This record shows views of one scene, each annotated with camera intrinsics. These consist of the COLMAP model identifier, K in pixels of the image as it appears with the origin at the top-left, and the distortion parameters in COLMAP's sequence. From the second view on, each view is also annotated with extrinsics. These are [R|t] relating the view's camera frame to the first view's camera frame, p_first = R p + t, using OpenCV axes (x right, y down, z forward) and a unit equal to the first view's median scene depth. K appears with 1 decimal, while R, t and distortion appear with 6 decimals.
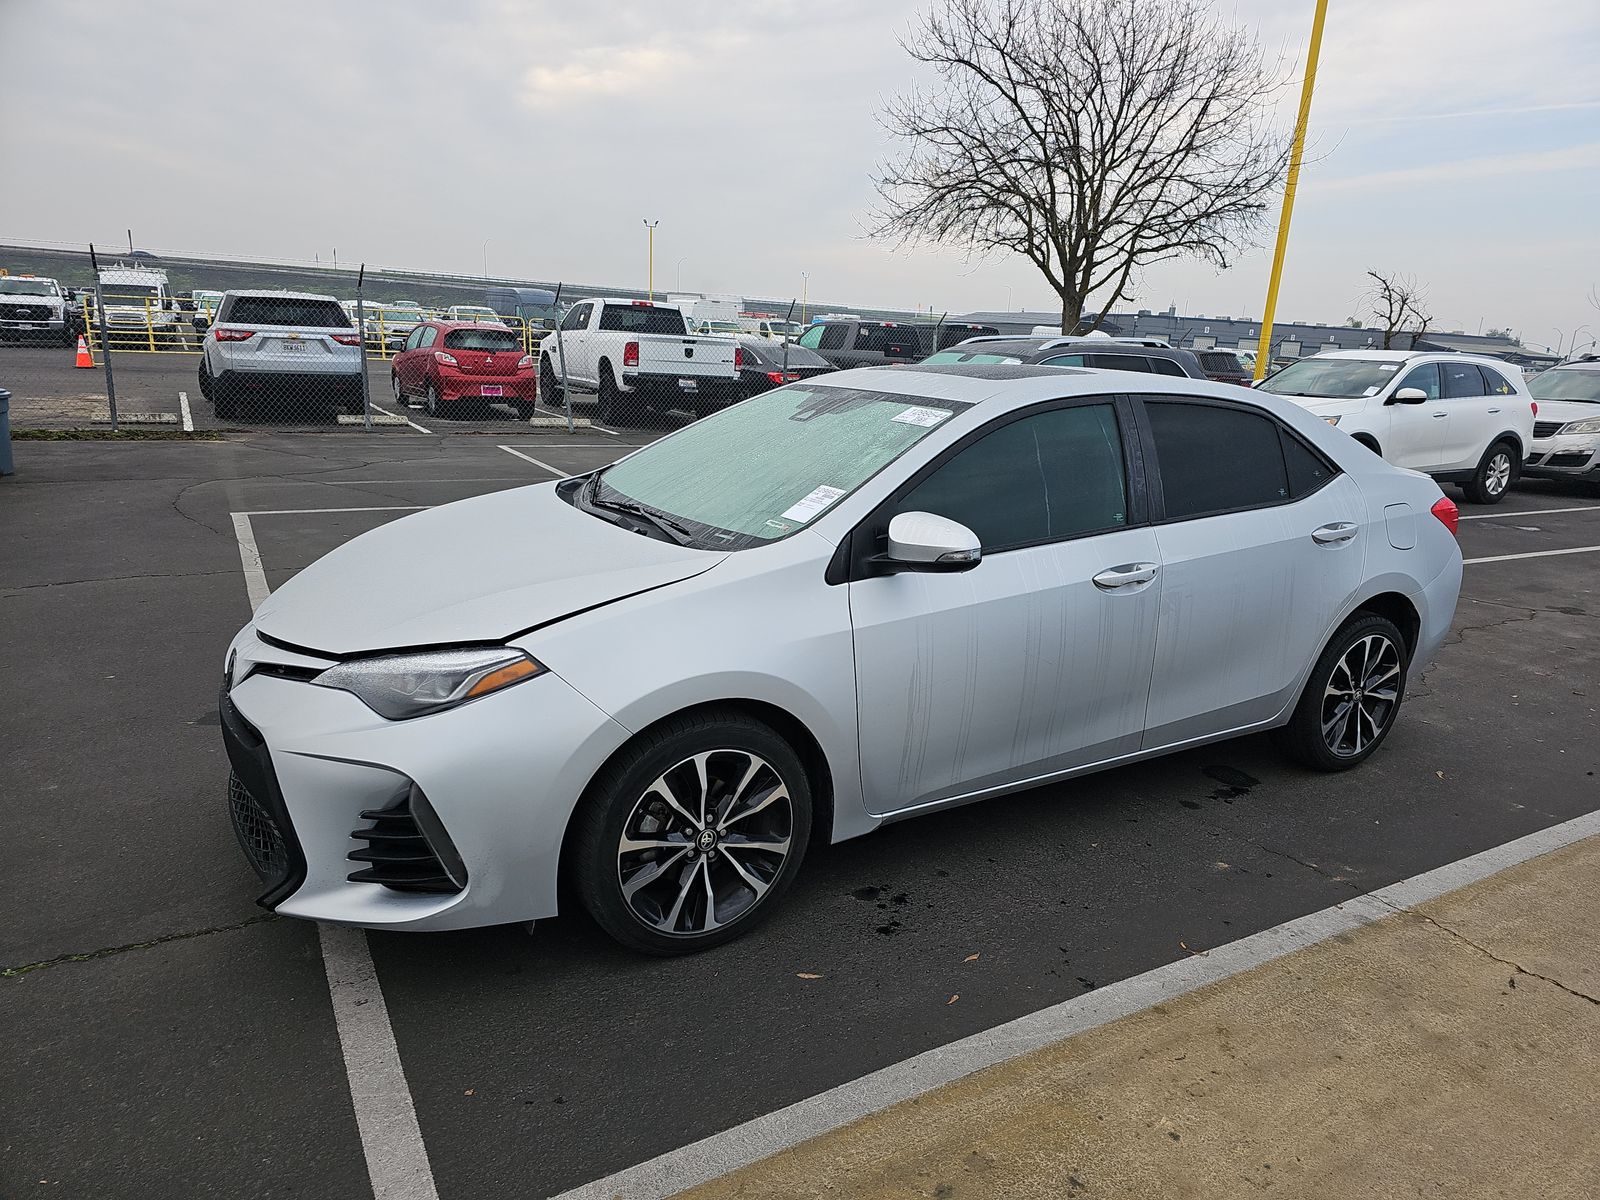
lens RADIAL K [[1047.0, 0, 809.8], [0, 1047.0, 613.0], [0, 0, 1]] dist [0.031724, -0.020742]
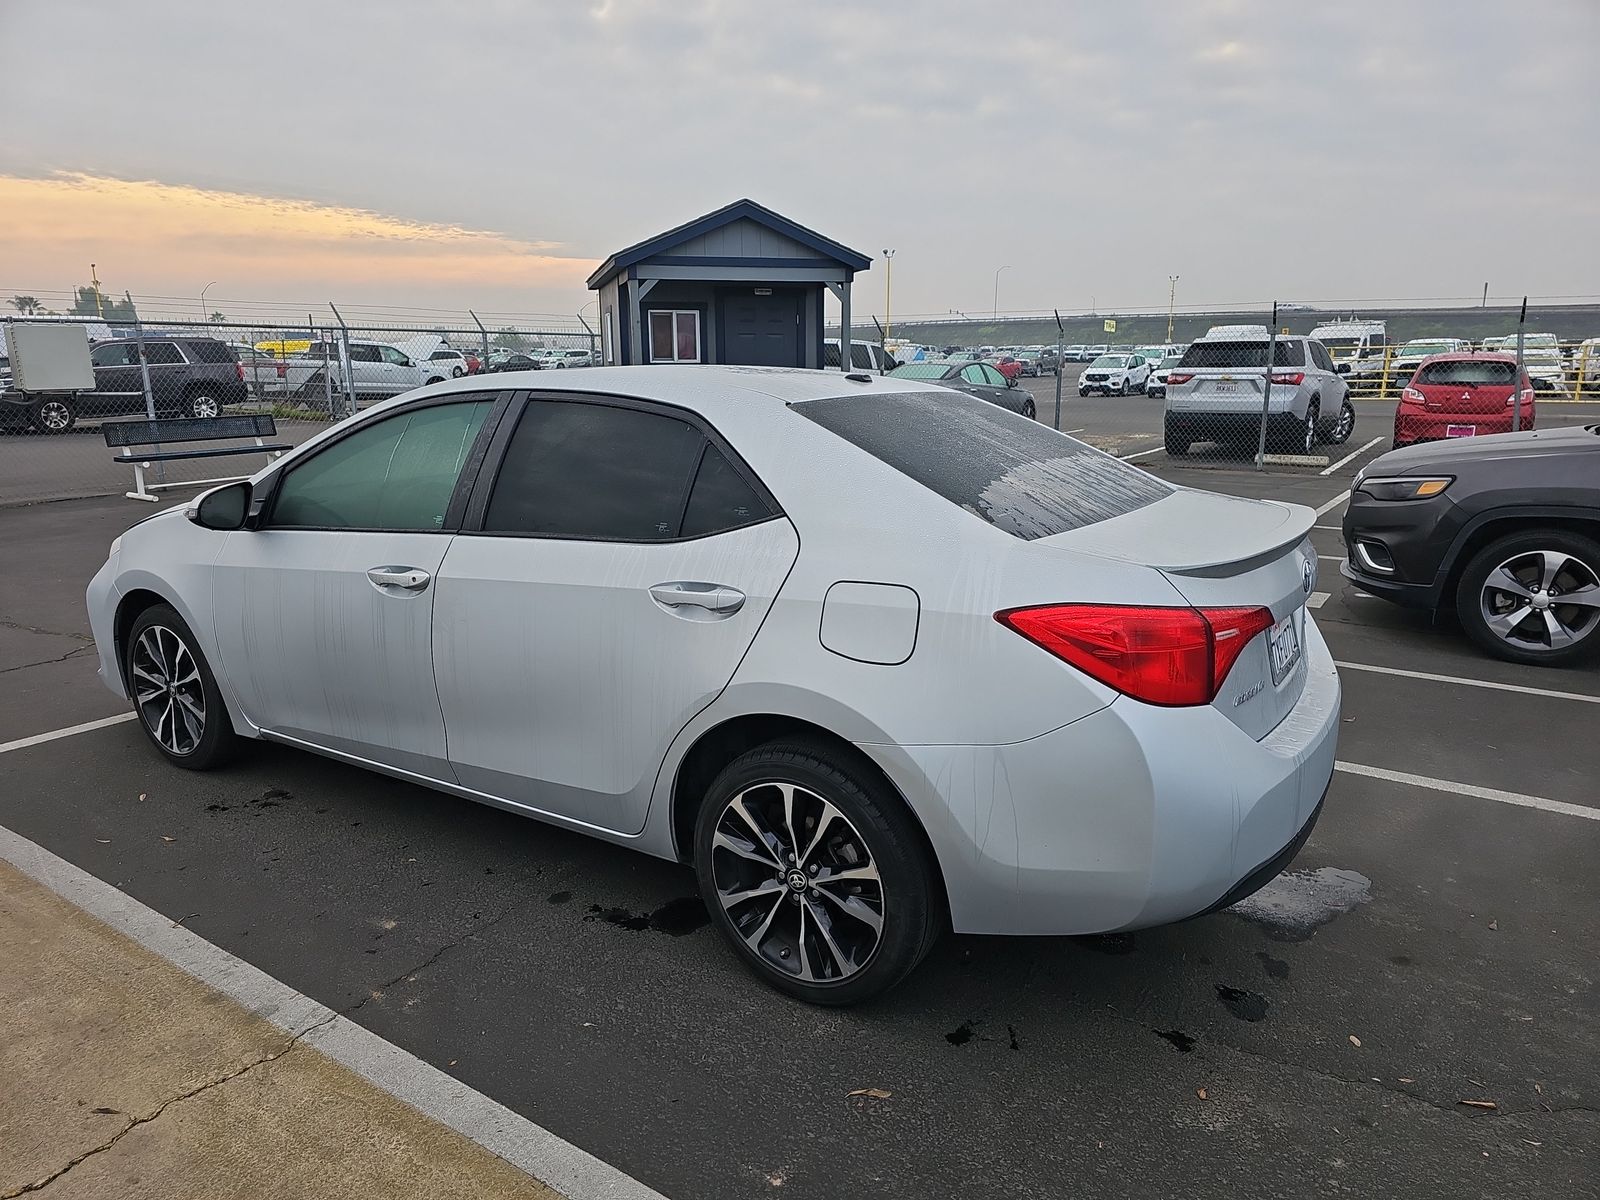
lens RADIAL K [[1047.0, 0, 793.9], [0, 1047.0, 590.1], [0, 0, 1]] dist [0.031724, -0.020742]
pose [[0.436867, 0.144835, -0.887789, 1.116948], [-0.203472, 0.977283, 0.059310, -0.130896], [0.876211, 0.154729, 0.456413, 0.752037]]
